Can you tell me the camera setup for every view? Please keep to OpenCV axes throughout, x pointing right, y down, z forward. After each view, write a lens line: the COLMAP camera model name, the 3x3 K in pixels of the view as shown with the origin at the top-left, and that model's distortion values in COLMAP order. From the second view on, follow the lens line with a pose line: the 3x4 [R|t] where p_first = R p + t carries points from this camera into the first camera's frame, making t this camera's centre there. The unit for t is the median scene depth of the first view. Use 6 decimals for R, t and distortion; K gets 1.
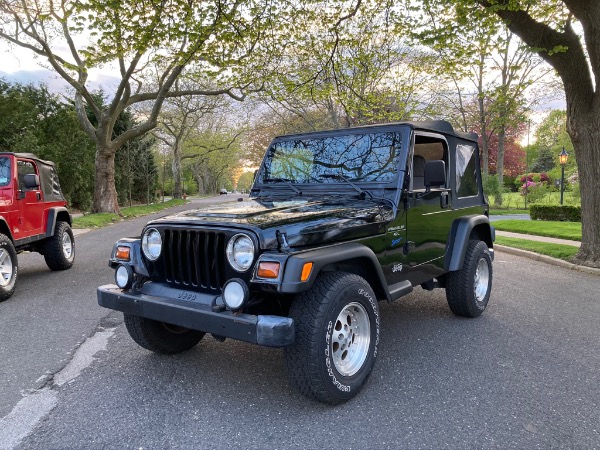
lens RADIAL K [[490.9, 0, 303.0], [0, 490.9, 226.1], [0, 0, 1]] dist [-0.002033, -0.002133]
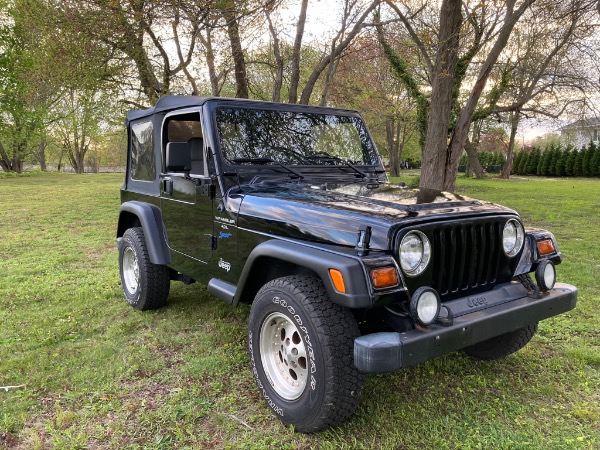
lens RADIAL K [[492.8, 0, 300.0], [0, 492.8, 225.0], [0, 0, 1]] dist [0.003397, -0.005210]
pose [[0.290421, -0.107270, 0.950867, -0.924445], [0.066246, 0.993566, 0.091854, -0.071086], [-0.954603, 0.036315, 0.295659, 0.861977]]
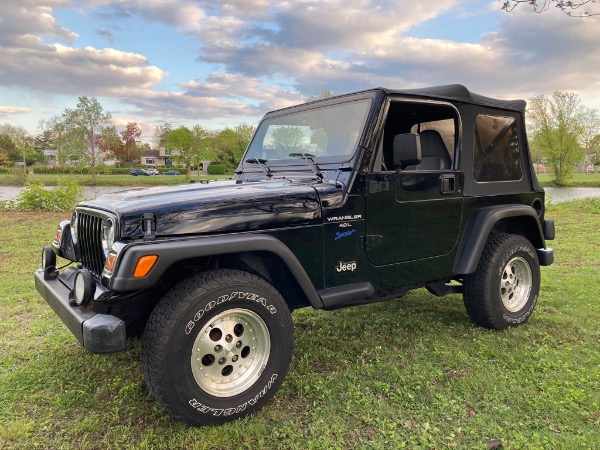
lens RADIAL K [[484.9, 0, 300.5], [0, 484.9, 221.0], [0, 0, 1]] dist [0.018567, -0.000454]
pose [[0.953603, 0.030426, -0.299525, 0.353805], [-0.025215, 0.999456, 0.021249, -0.005997], [0.300009, -0.012710, 0.953852, 0.212939]]
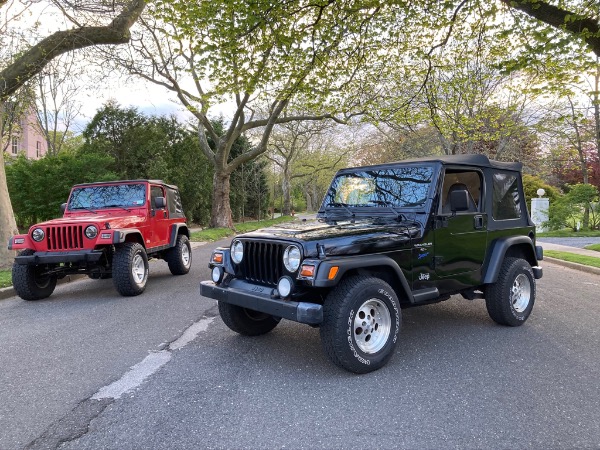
lens RADIAL K [[492.8, 0, 300.0], [0, 492.8, 225.0], [0, 0, 1]] dist [0.003397, -0.005210]
pose [[0.973644, 0.013504, -0.227674, 0.166847], [-0.021943, 0.999161, -0.034577, 0.004200], [0.227016, 0.038662, 0.973123, -0.292596]]
